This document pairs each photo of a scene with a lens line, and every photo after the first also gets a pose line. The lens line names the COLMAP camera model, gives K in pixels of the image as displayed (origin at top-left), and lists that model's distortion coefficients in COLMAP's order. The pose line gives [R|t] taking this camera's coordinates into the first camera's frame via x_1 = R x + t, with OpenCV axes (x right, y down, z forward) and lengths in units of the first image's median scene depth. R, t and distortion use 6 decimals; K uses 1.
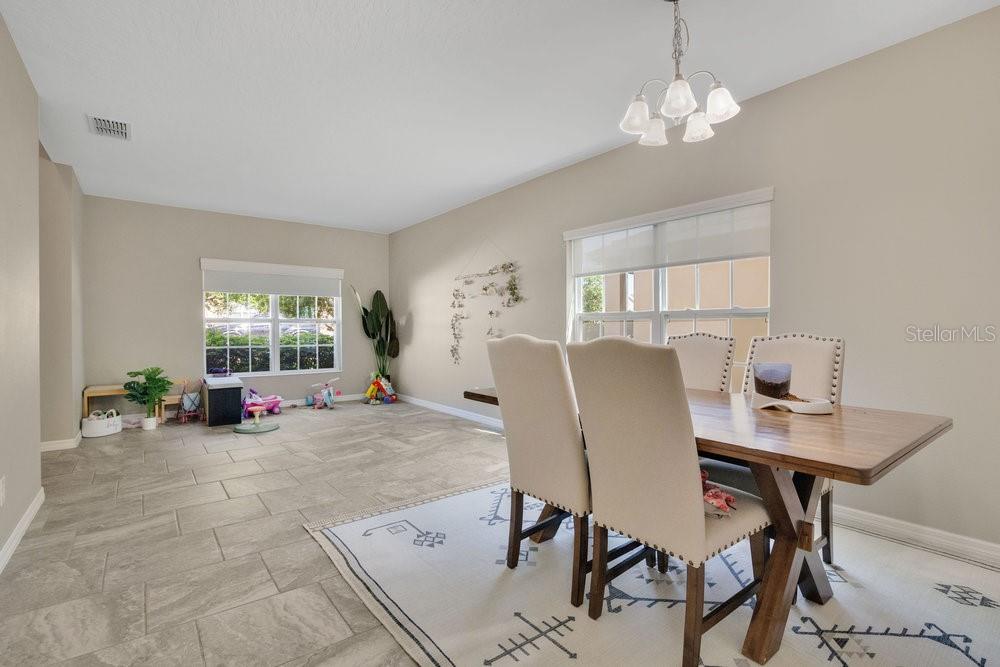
lens RADIAL K [[463.1, 0, 495.6], [0, 463.1, 334.9], [0, 0, 1]] dist [-0.003792, 0.000313]
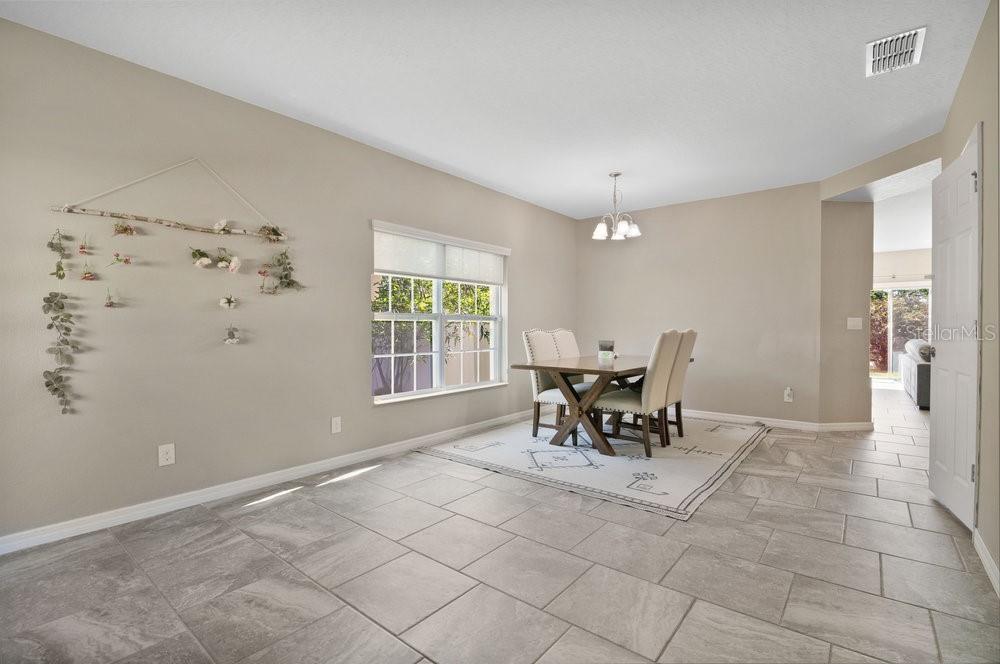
lens RADIAL K [[454.9, 0, 495.5], [0, 454.9, 327.4], [0, 0, 1]] dist [0.003524, 0.000206]
pose [[-0.225404, -0.004531, 0.974255, -1.127604], [0.009851, 0.999927, 0.006929, -0.026357], [-0.974216, 0.011159, -0.225343, 1.411570]]
